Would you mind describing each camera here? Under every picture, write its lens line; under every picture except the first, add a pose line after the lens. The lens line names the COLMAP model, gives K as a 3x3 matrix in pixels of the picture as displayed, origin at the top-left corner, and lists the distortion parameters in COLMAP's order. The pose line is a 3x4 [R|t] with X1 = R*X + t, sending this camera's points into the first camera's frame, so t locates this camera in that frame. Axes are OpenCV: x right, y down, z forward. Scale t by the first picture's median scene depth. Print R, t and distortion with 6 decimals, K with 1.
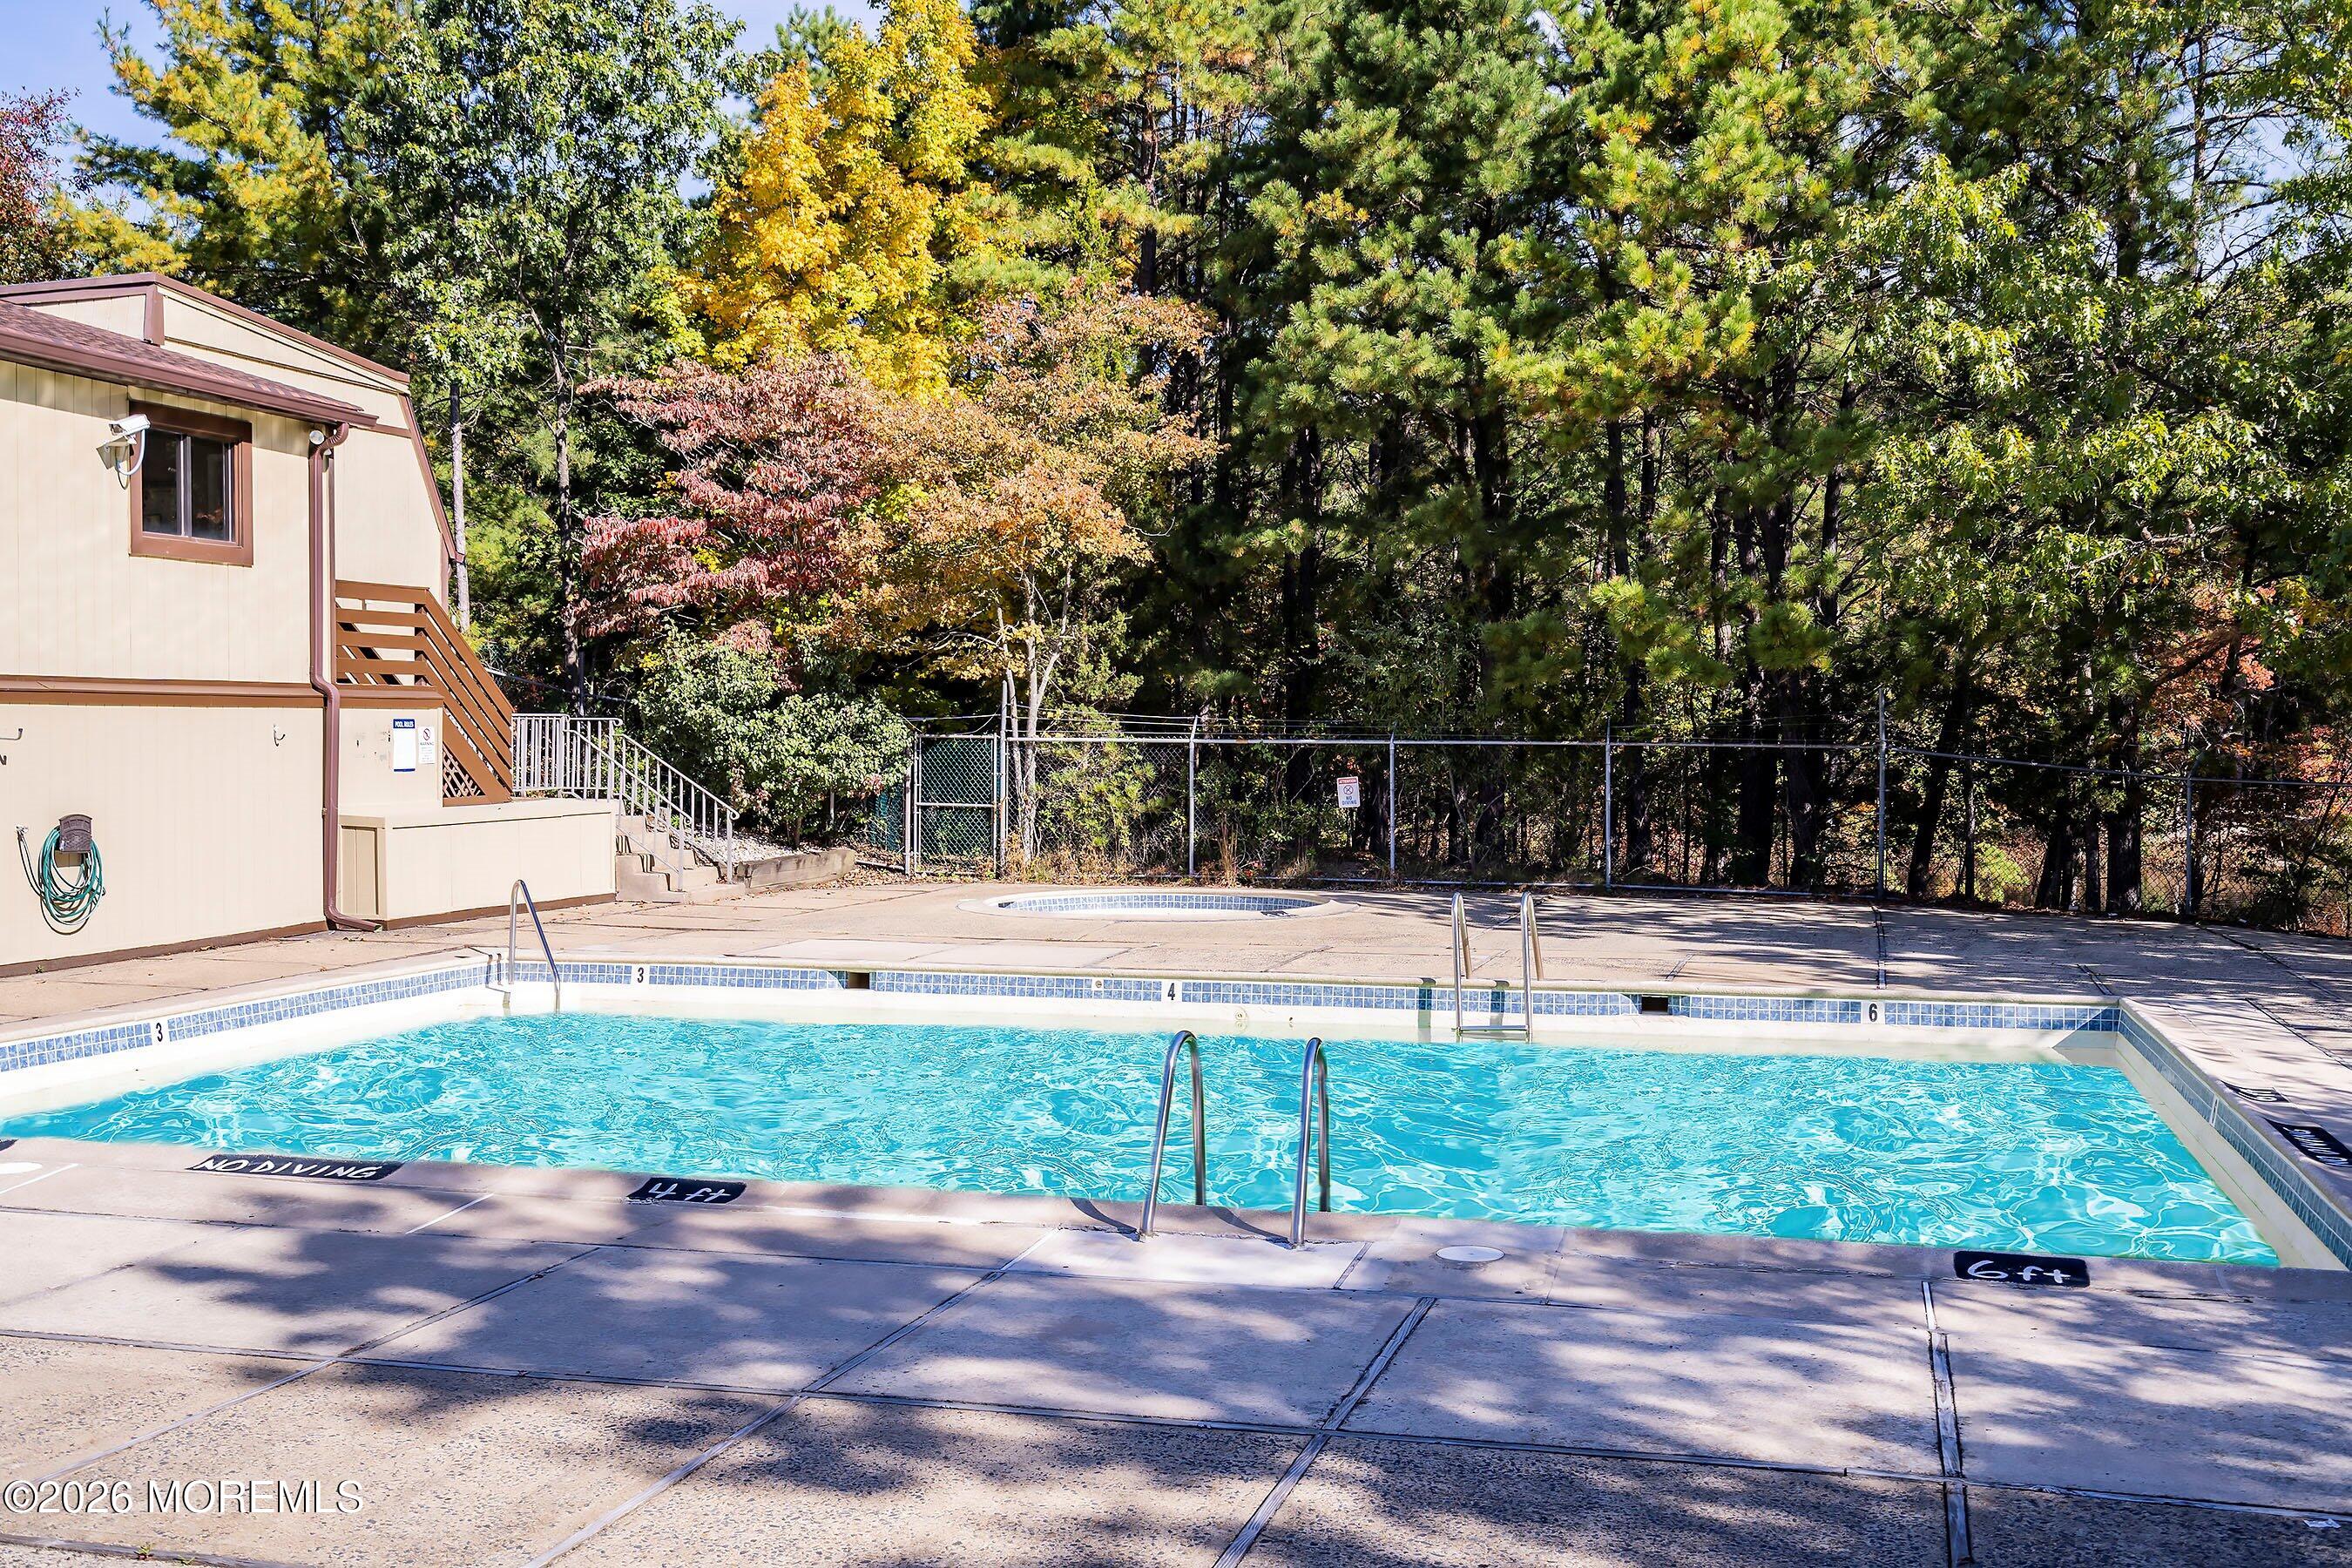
lens RADIAL K [[2328.5, 0, 1176.0], [0, 2328.5, 784.0], [0, 0, 1]] dist [-0.010177, 0.000542]
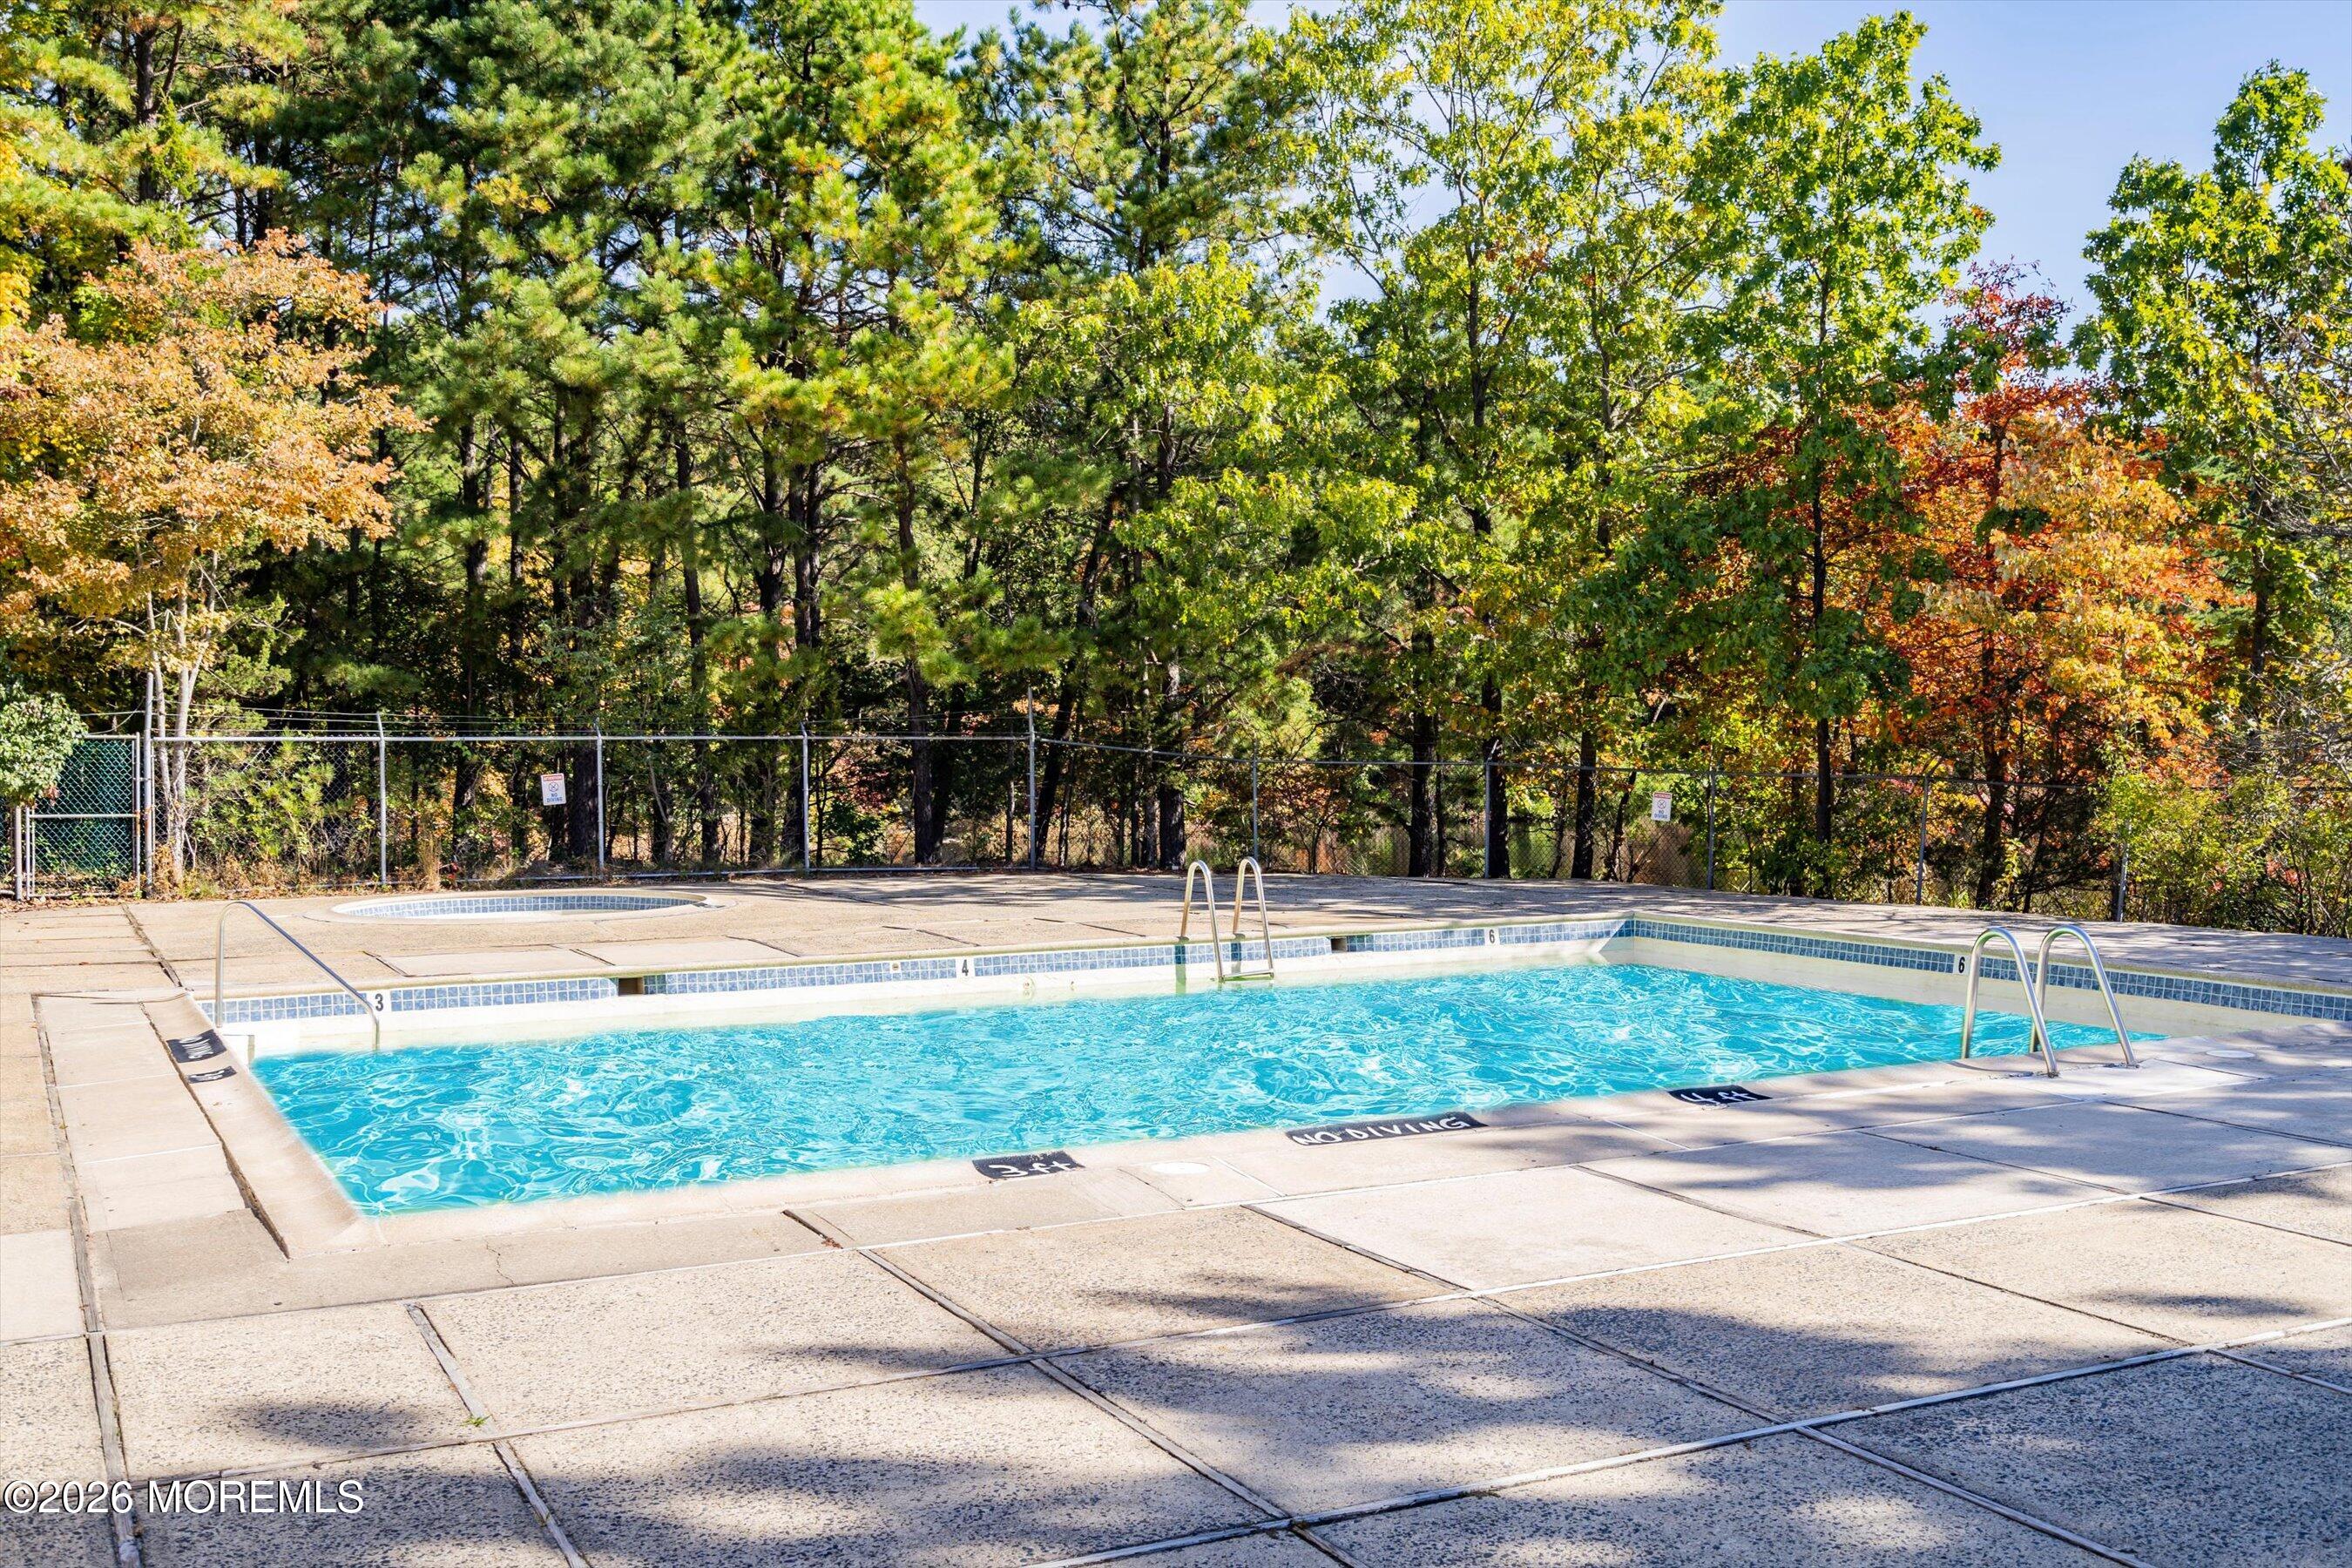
lens RADIAL K [[2328.5, 0, 1176.0], [0, 2328.5, 784.0], [0, 0, 1]] dist [-0.010177, 0.000542]
pose [[0.738593, -0.023461, 0.673744, -0.388641], [0.023327, 0.999685, 0.009238, -0.001500], [-0.673748, 0.008893, 0.738907, 0.089116]]
